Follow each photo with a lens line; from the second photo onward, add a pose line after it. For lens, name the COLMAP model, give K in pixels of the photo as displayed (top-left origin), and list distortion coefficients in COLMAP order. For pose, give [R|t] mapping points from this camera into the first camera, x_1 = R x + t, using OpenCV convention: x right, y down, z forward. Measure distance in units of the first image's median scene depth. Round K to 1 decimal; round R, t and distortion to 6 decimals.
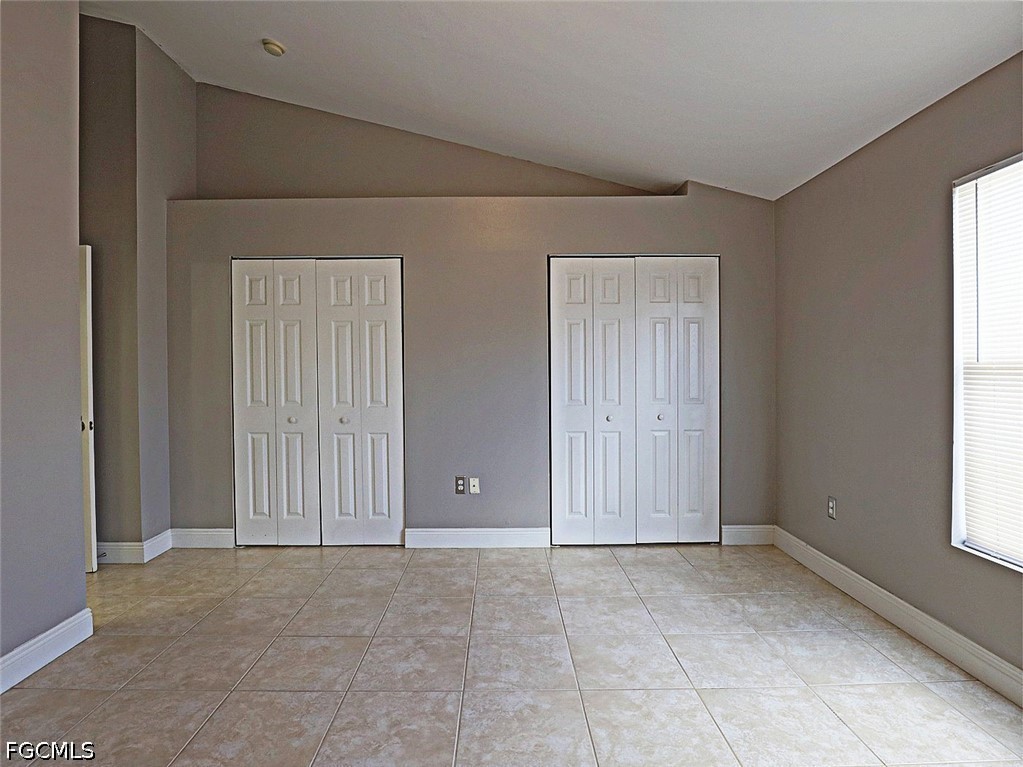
lens RADIAL K [[643.3, 0, 511.5], [0, 643.3, 383.5], [0, 0, 1]] dist [-0.002515, -0.001103]
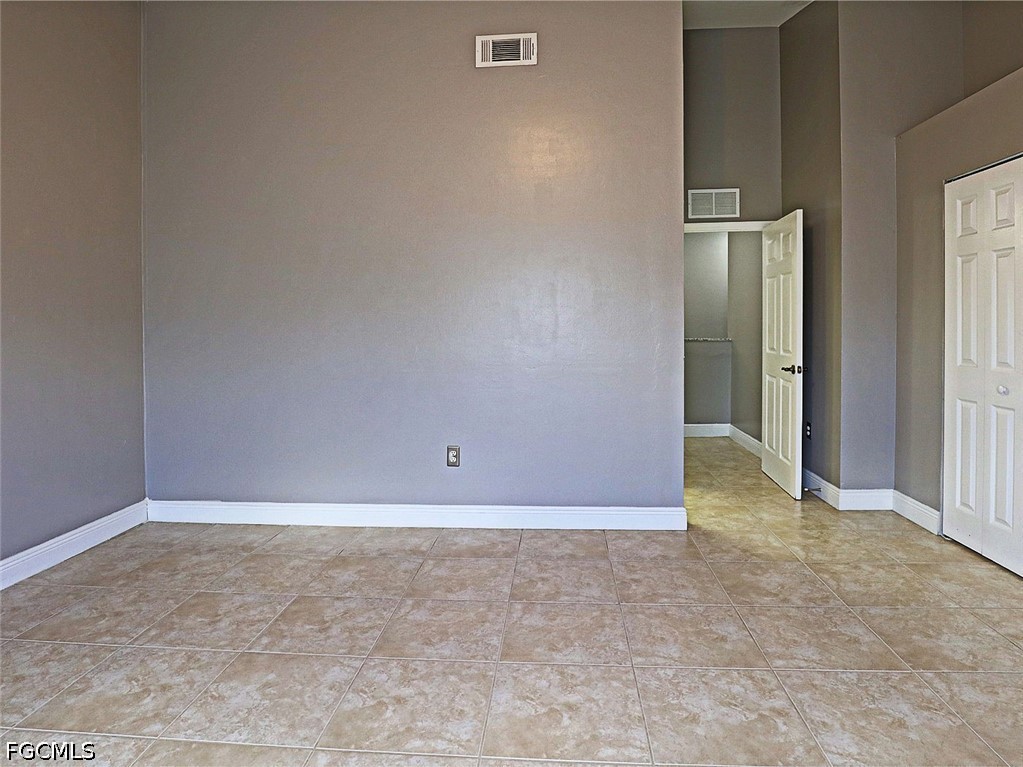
lens RADIAL K [[561.0, 0, 512.5], [0, 561.0, 331.6], [0, 0, 1]] dist [-0.002521, -0.001135]
pose [[-0.094115, 0.018336, -0.995392, 0.371360], [-0.010781, 0.999753, 0.019435, -0.014714], [0.995503, 0.012561, -0.093894, 0.591763]]
